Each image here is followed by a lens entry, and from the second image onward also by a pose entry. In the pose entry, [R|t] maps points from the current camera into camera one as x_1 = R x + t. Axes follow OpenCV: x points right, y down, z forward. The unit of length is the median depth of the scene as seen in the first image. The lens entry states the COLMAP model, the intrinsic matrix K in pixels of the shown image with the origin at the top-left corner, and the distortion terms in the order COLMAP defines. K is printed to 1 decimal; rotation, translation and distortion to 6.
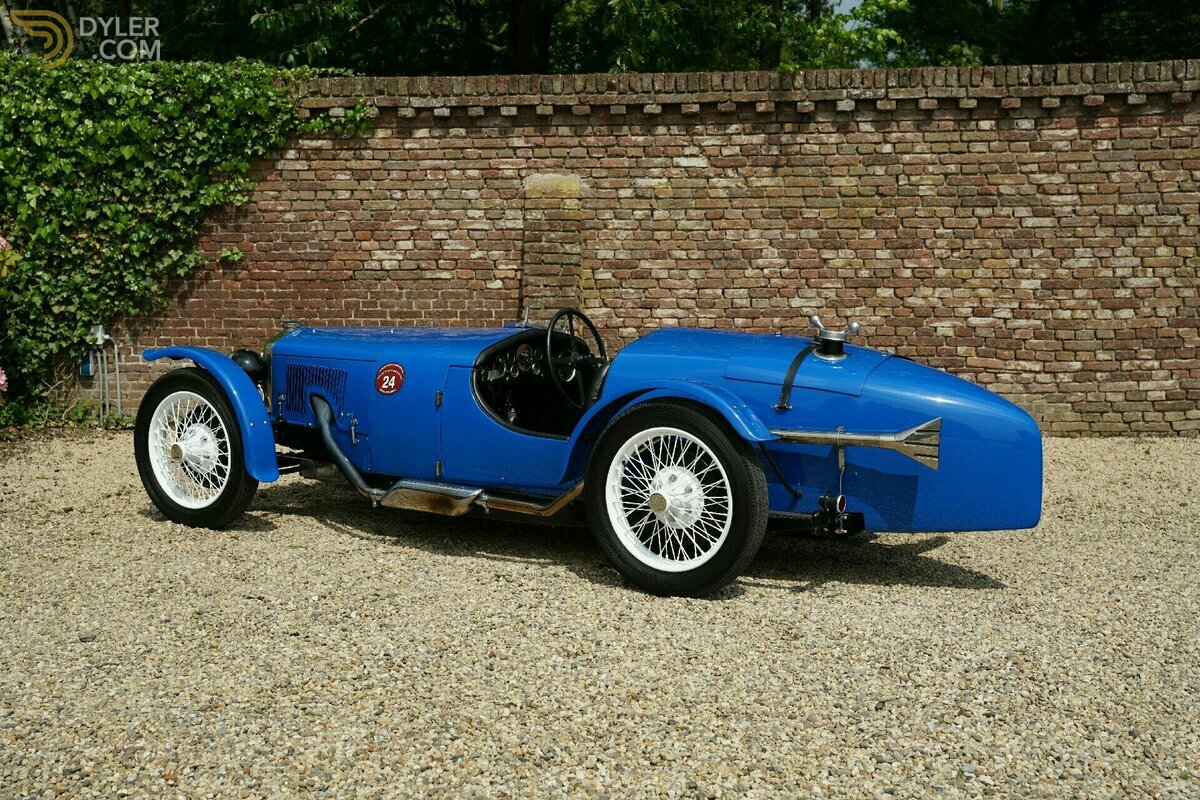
lens RADIAL K [[1563.5, 0, 601.7], [0, 1563.5, 403.6], [0, 0, 1]] dist [0.093920, 0.000000]
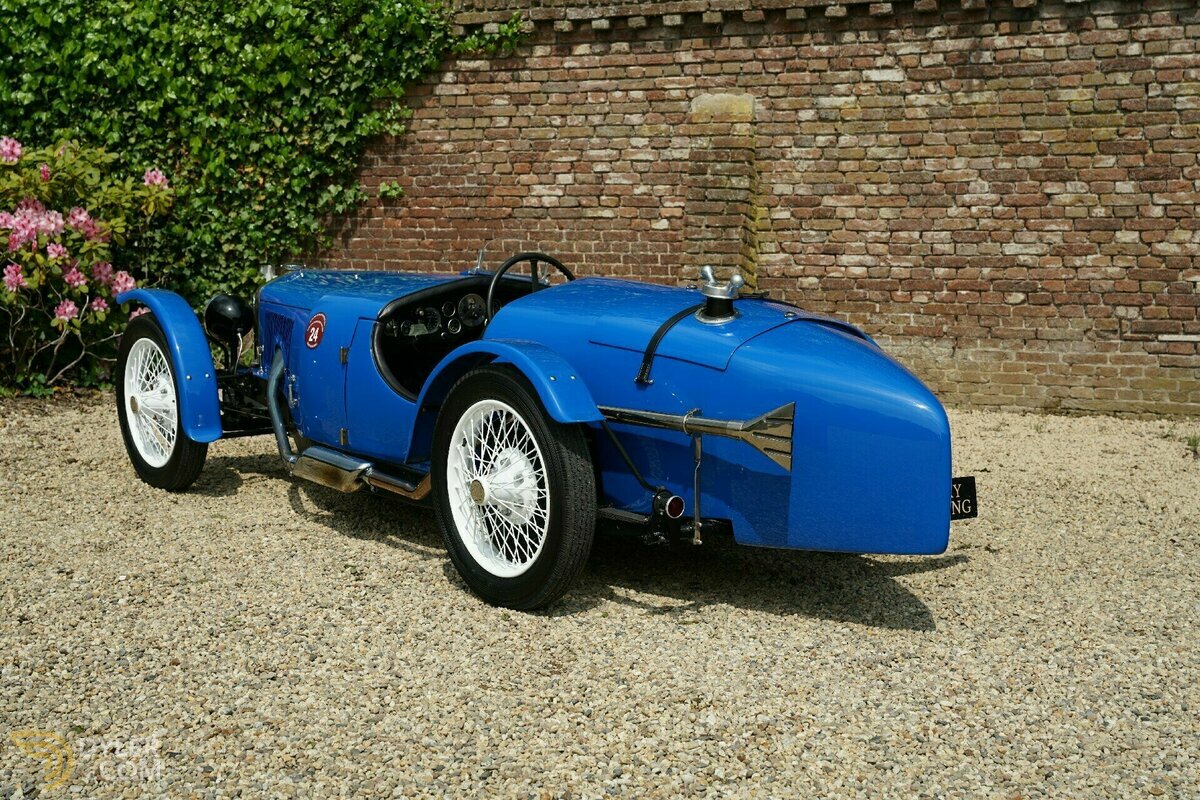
lens RADIAL K [[1701.9, 0, 598.8], [0, 1701.9, 405.1], [0, 0, 1]] dist [0.145762, 0.000000]
pose [[0.943784, 0.042208, -0.327857, 0.217960], [-0.032664, 0.998868, 0.034568, -0.008365], [0.328945, -0.021916, 0.944095, 0.101931]]
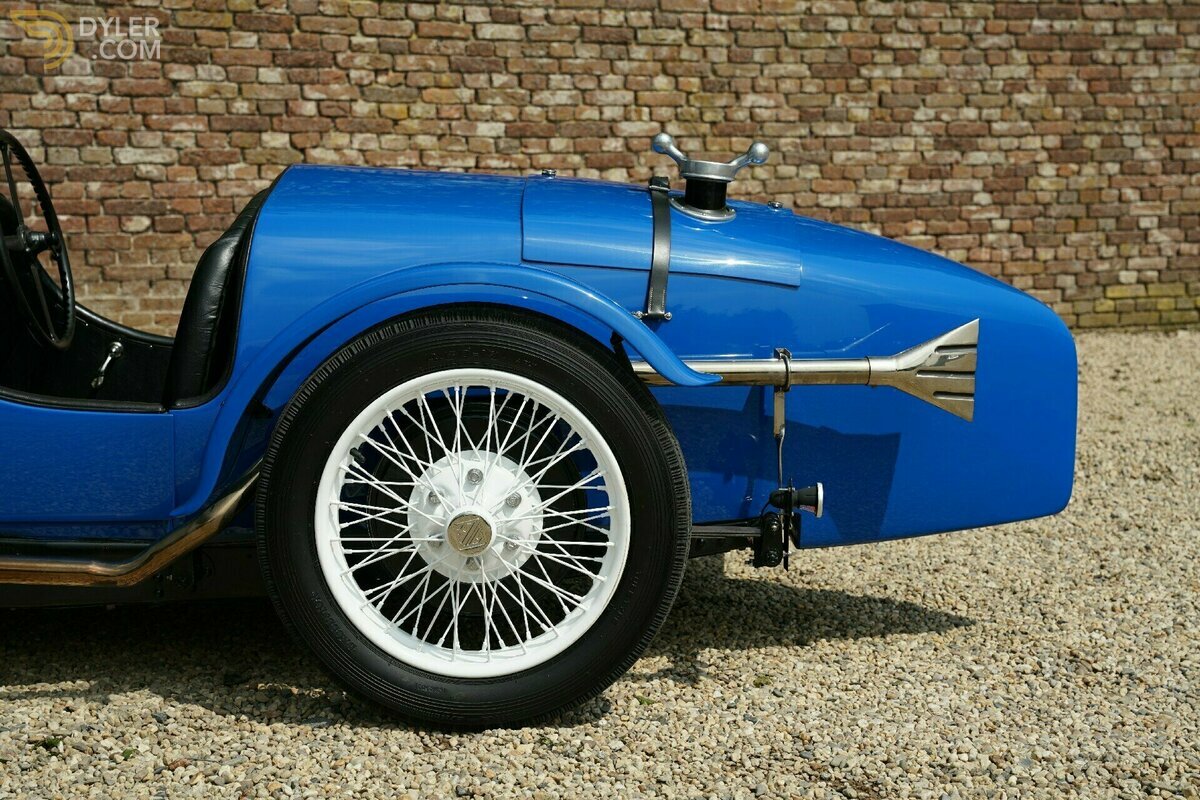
lens RADIAL K [[2018.1, 0, 597.6], [0, 2018.1, 399.6], [0, 0, 1]] dist [0.234301, 0.000000]
pose [[0.843906, -0.063151, 0.532761, -0.138935], [0.046658, 0.997924, 0.044383, -0.000257], [-0.534458, -0.012598, 0.845101, 0.270236]]
